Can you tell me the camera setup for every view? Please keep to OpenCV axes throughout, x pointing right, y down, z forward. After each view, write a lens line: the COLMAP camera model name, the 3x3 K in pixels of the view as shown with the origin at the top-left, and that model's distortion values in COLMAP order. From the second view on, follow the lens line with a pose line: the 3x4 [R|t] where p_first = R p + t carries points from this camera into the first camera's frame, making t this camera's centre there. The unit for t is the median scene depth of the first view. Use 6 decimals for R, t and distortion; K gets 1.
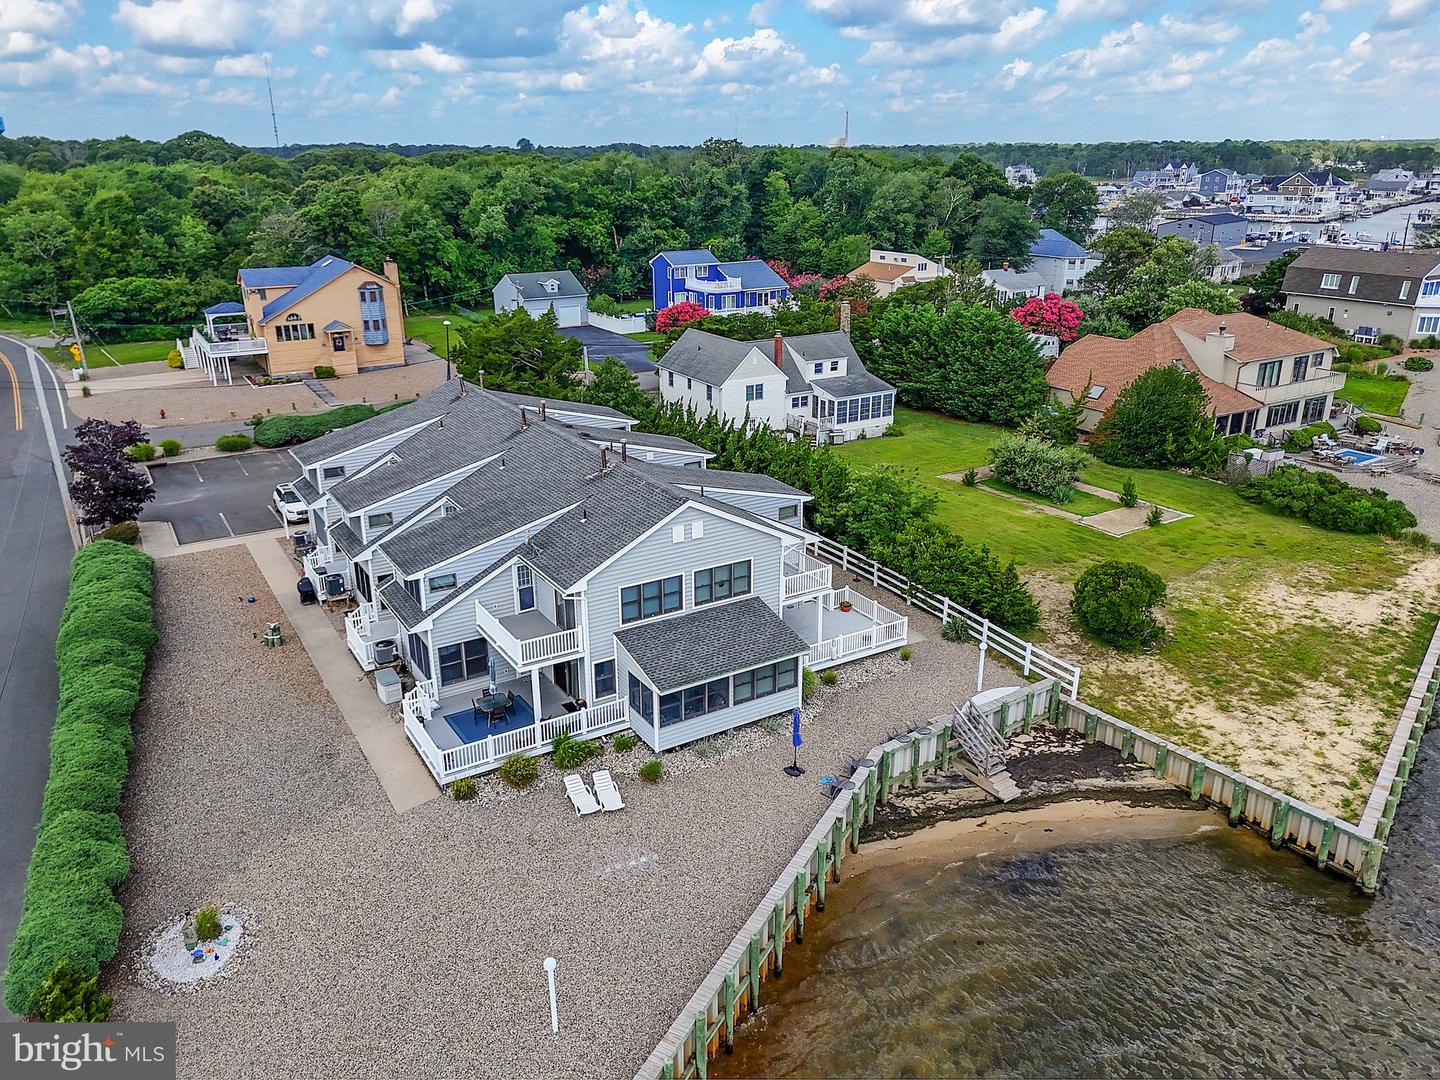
lens RADIAL K [[1066.9, 0, 714.3], [0, 1066.9, 530.0], [0, 0, 1]] dist [0.091050, -0.093816]
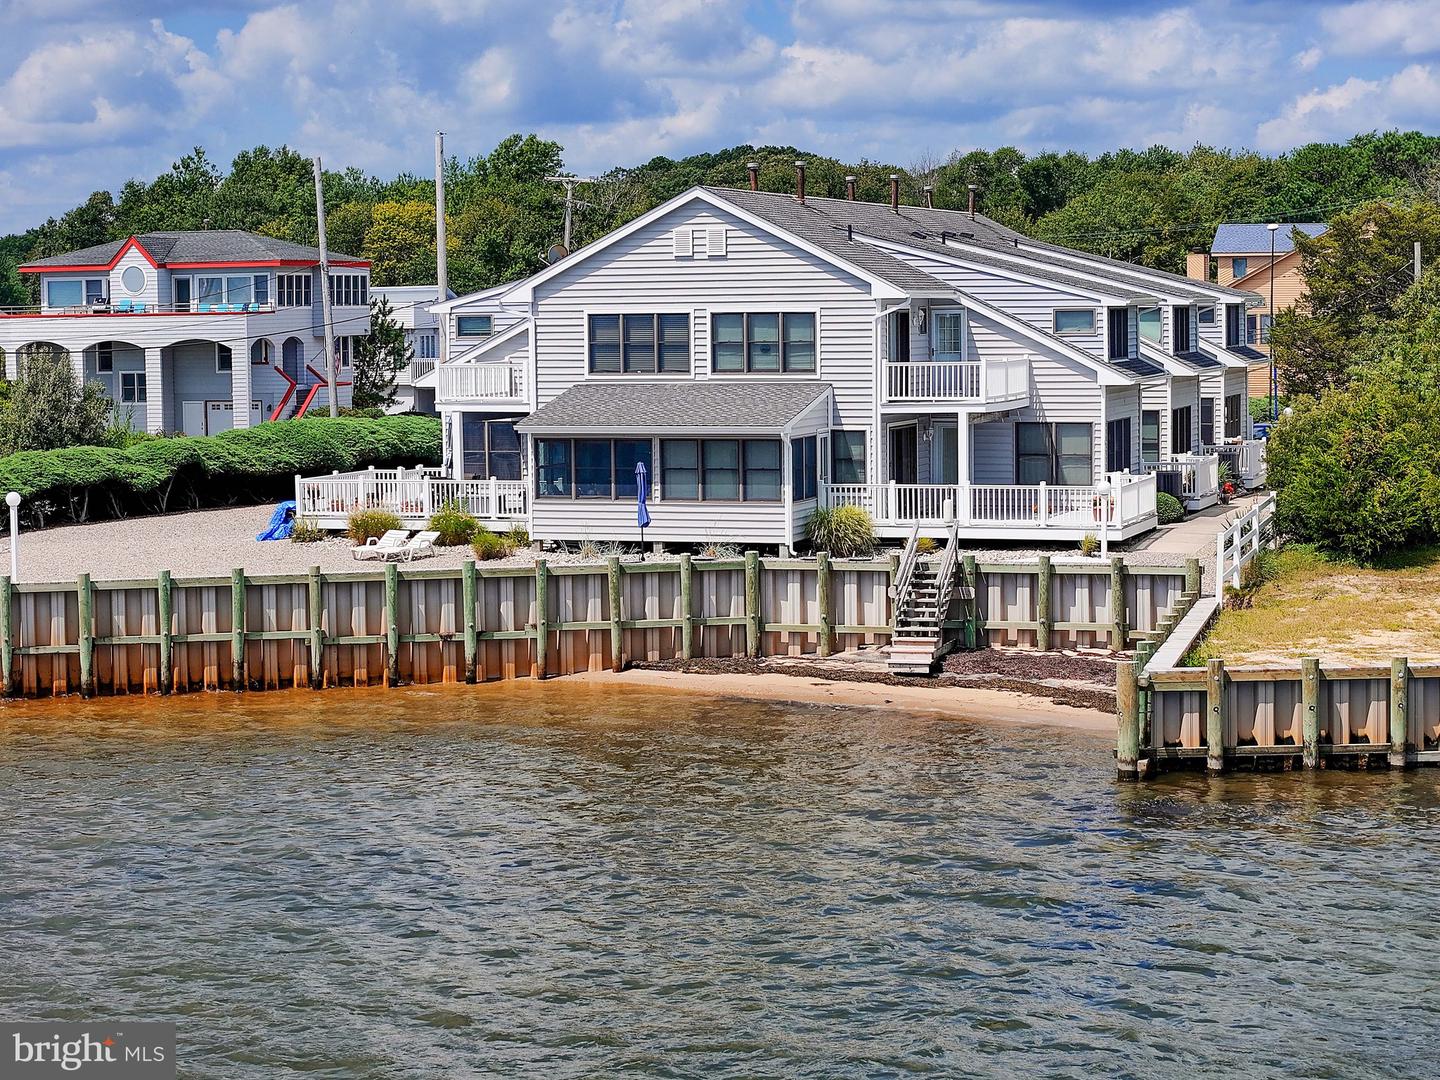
lens RADIAL K [[2888.5, 0, 720.0], [0, 2888.5, 540.0], [0, 0, 1]] dist [-0.307094, 2.202101]
pose [[0.643970, 0.065023, -0.762283, 1.008703], [-0.246559, 0.960859, -0.126330, 0.299048], [0.724232, 0.269300, 0.634796, -0.015619]]
